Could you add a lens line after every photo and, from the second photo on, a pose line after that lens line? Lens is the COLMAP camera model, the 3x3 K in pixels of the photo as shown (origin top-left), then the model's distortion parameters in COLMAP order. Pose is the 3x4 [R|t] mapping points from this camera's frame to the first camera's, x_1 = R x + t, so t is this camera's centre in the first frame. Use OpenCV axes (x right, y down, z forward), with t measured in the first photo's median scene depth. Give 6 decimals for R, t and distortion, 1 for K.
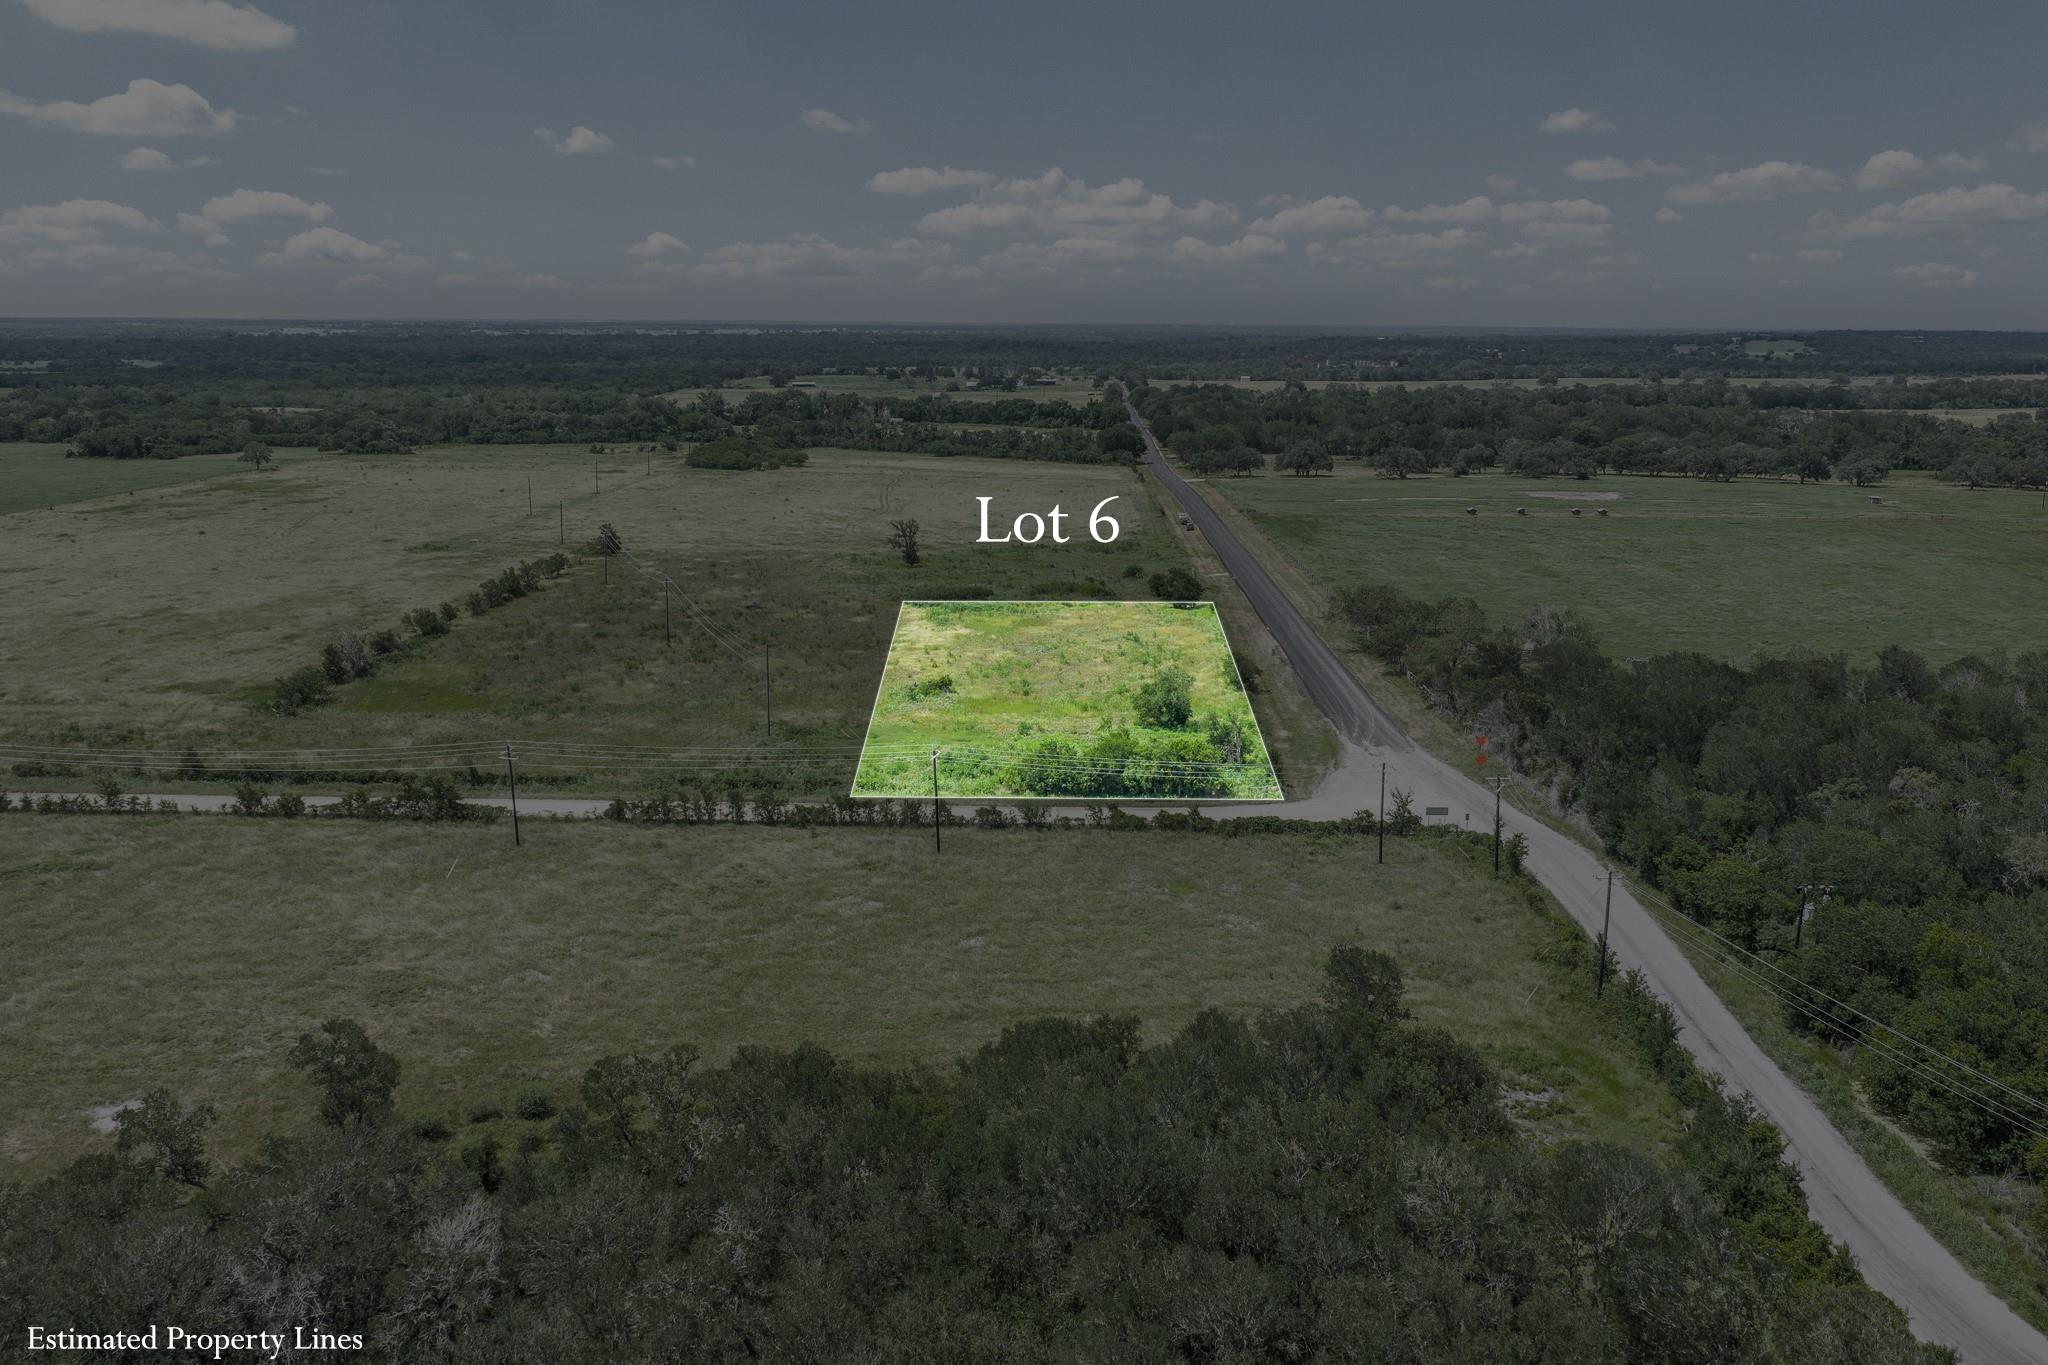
lens RADIAL K [[1697.2, 0, 1024.0], [0, 1697.2, 682.5], [0, 0, 1]] dist [0.000020, -0.002540]
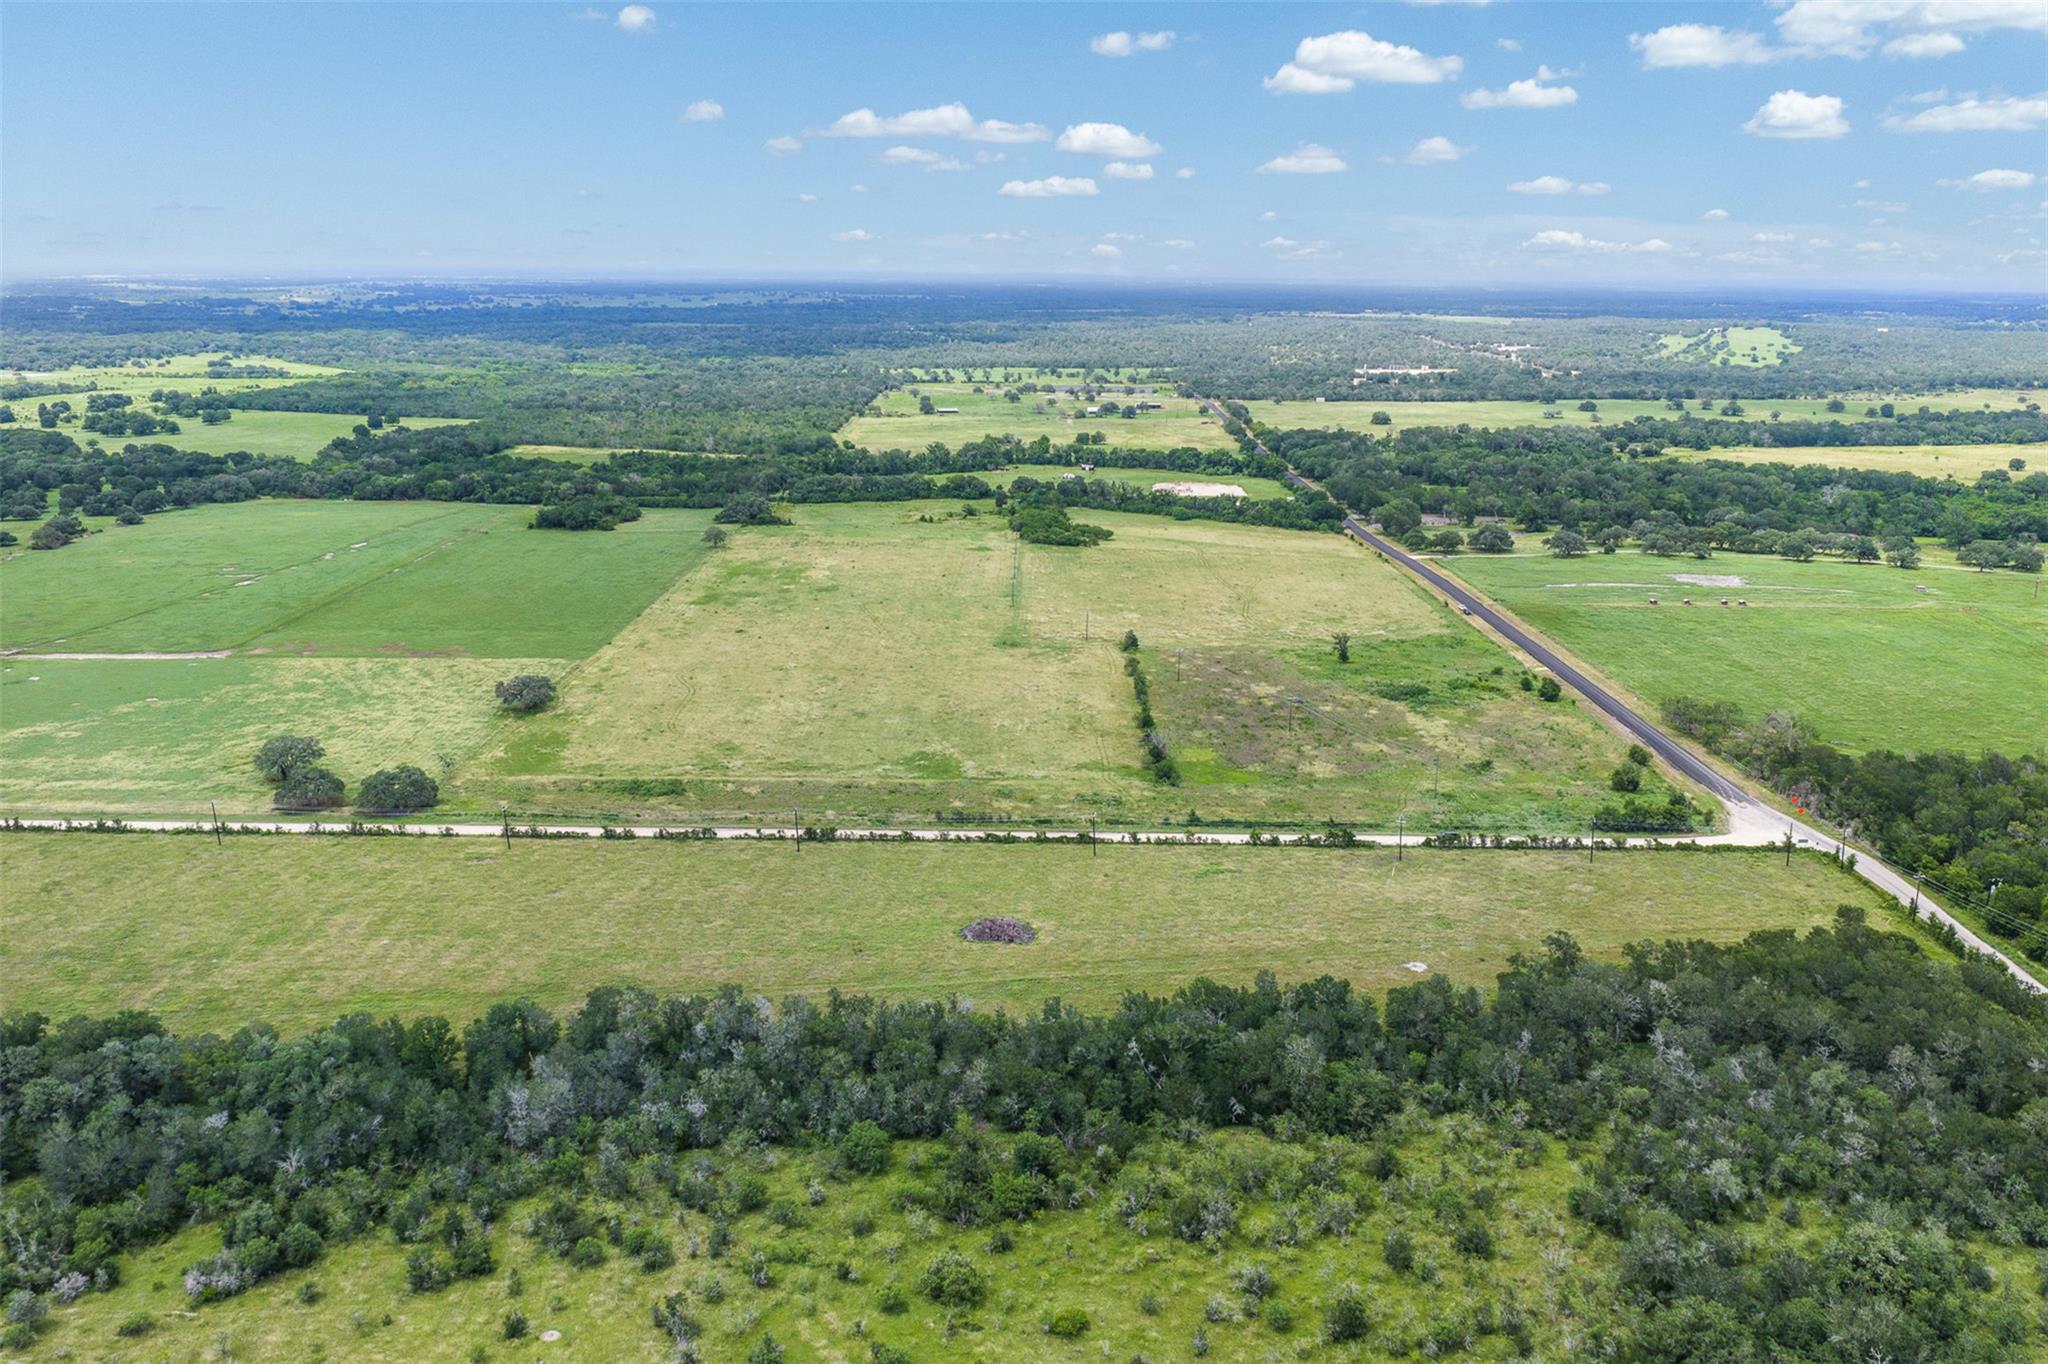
lens RADIAL K [[1697.2, 0, 1024.0], [0, 1697.2, 682.0], [0, 0, 1]] dist [0.000020, -0.002540]
pose [[0.999612, -0.002402, 0.027763, -0.820227], [0.001569, 0.999550, 0.029969, -0.196534], [-0.027822, -0.029914, 0.999165, -1.158440]]
